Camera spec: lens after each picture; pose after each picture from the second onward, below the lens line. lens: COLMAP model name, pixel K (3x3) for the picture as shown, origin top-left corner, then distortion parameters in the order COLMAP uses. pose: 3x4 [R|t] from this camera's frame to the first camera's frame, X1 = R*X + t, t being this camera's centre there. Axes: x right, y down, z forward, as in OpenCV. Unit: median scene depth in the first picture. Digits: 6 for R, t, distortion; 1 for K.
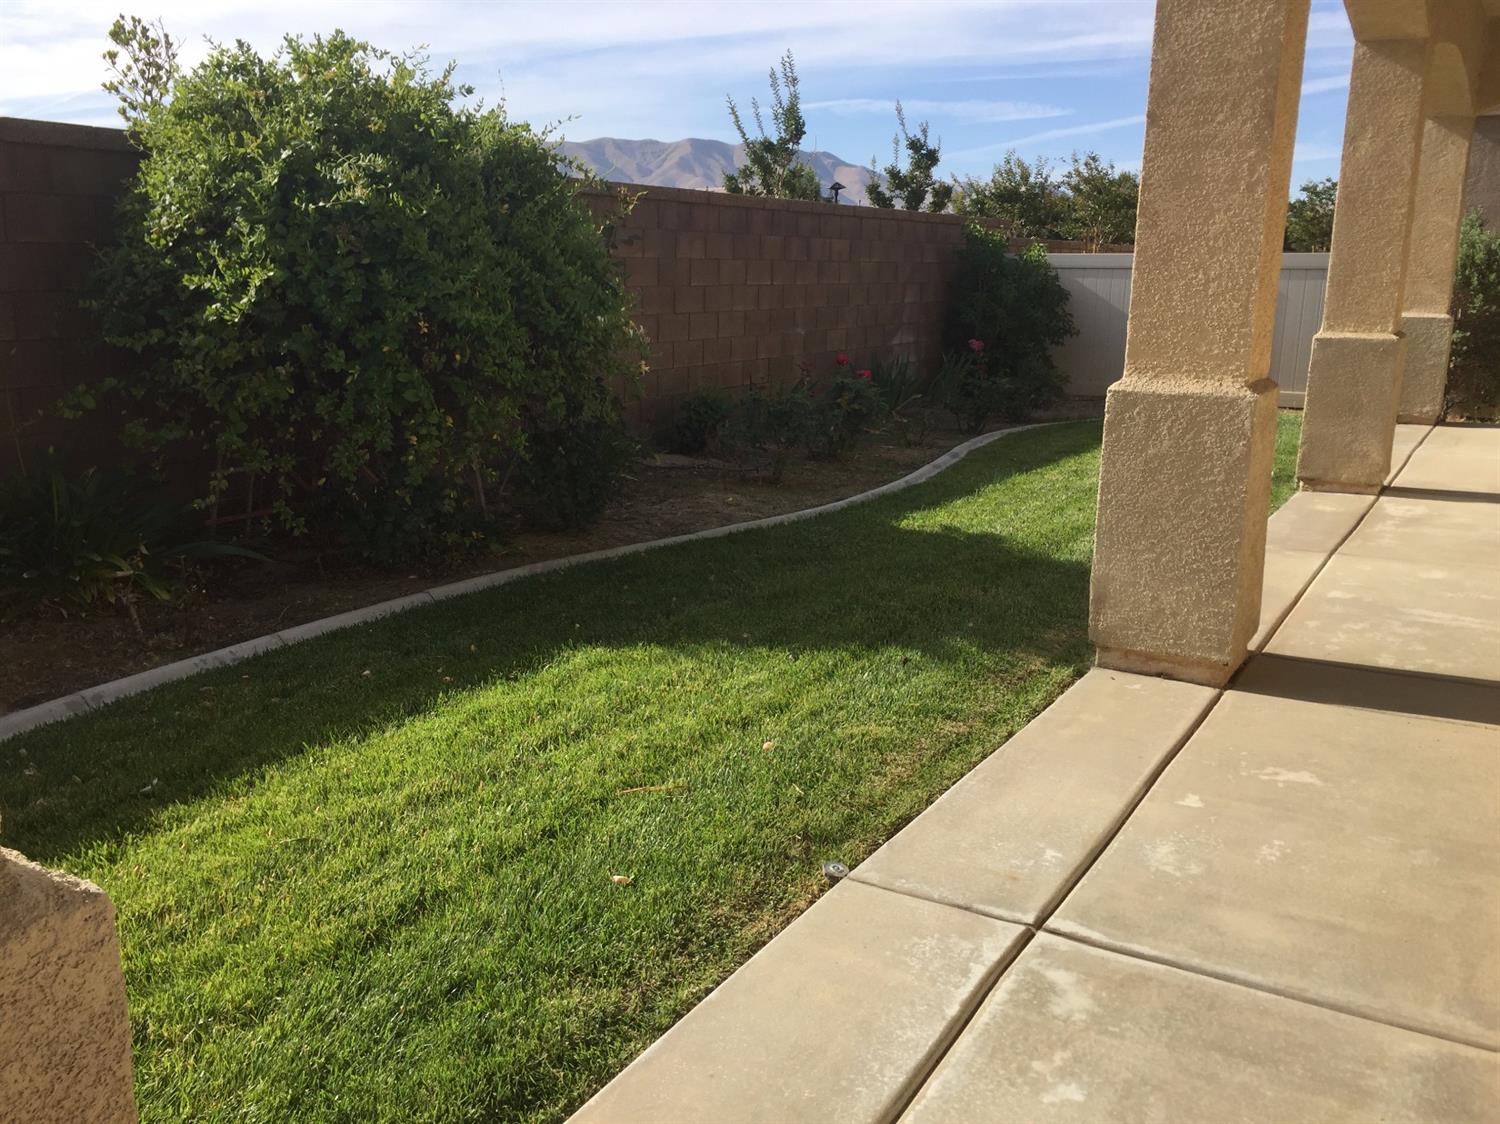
lens RADIAL K [[1287.2, 0, 784.5], [0, 1287.2, 544.0], [0, 0, 1]] dist [0.084779, -0.094772]
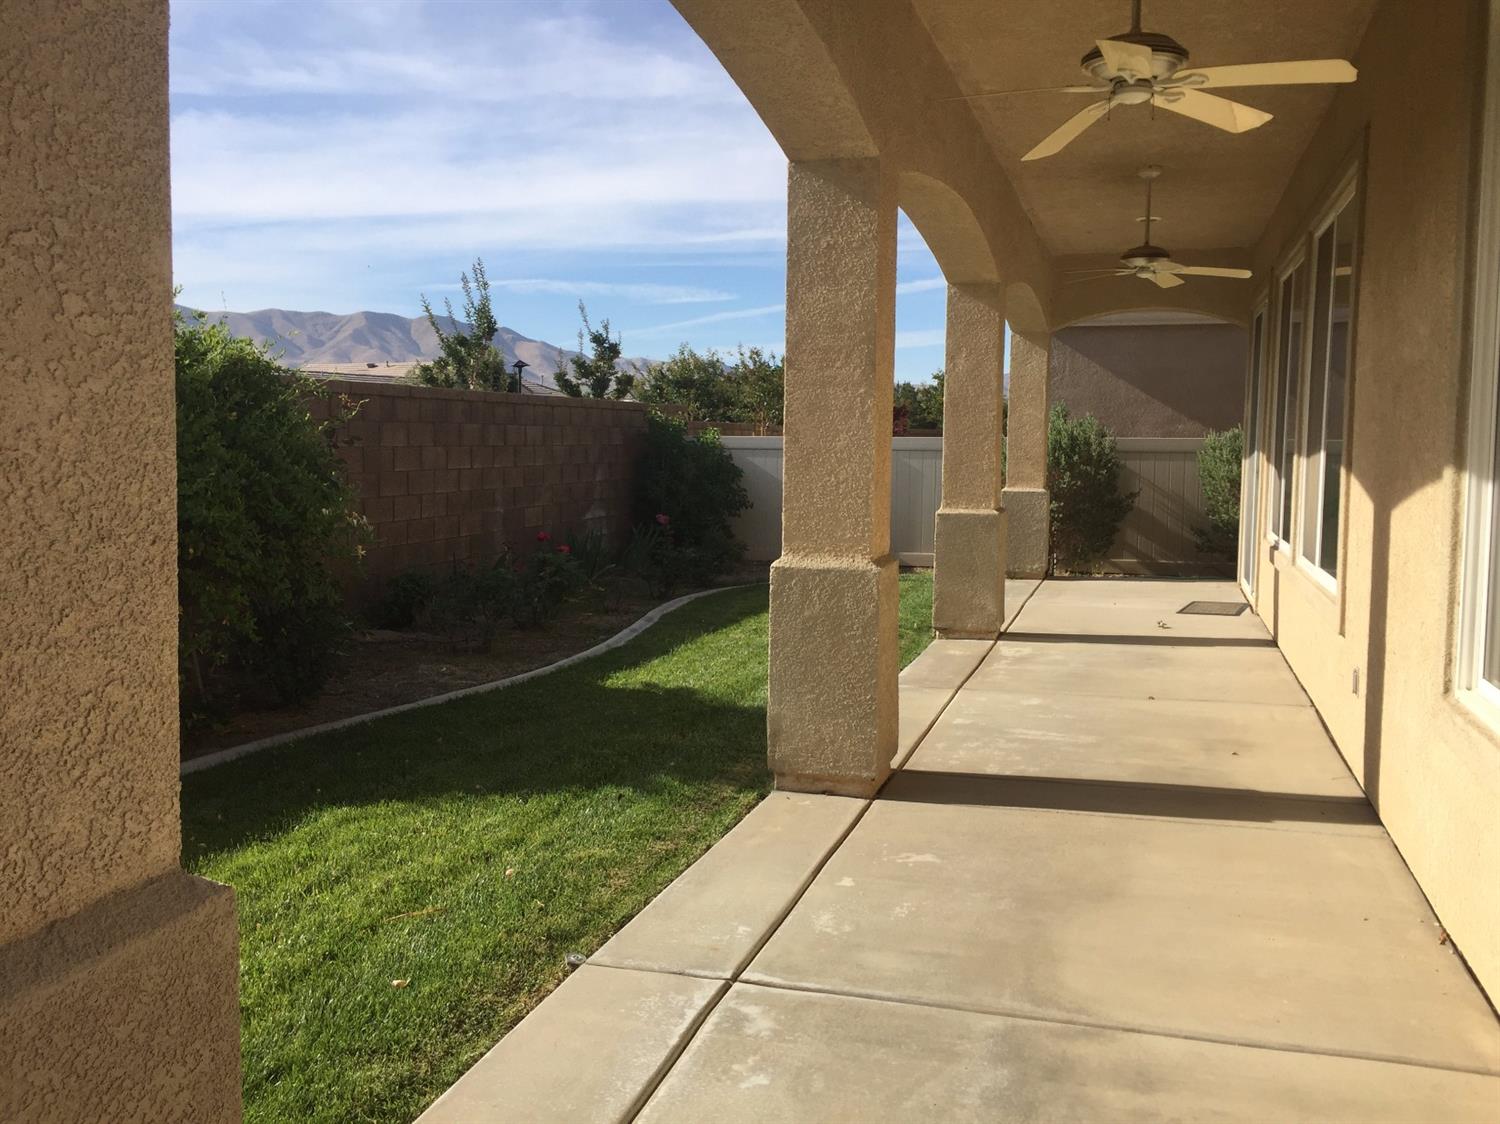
lens RADIAL K [[1287.2, 0, 763.1], [0, 1287.2, 561.0], [0, 0, 1]] dist [0.084779, -0.094772]
pose [[0.974574, -0.030407, 0.221994, -0.034005], [0.055097, 0.992850, -0.105889, 0.008023], [-0.217187, 0.115428, 0.969281, -0.202386]]
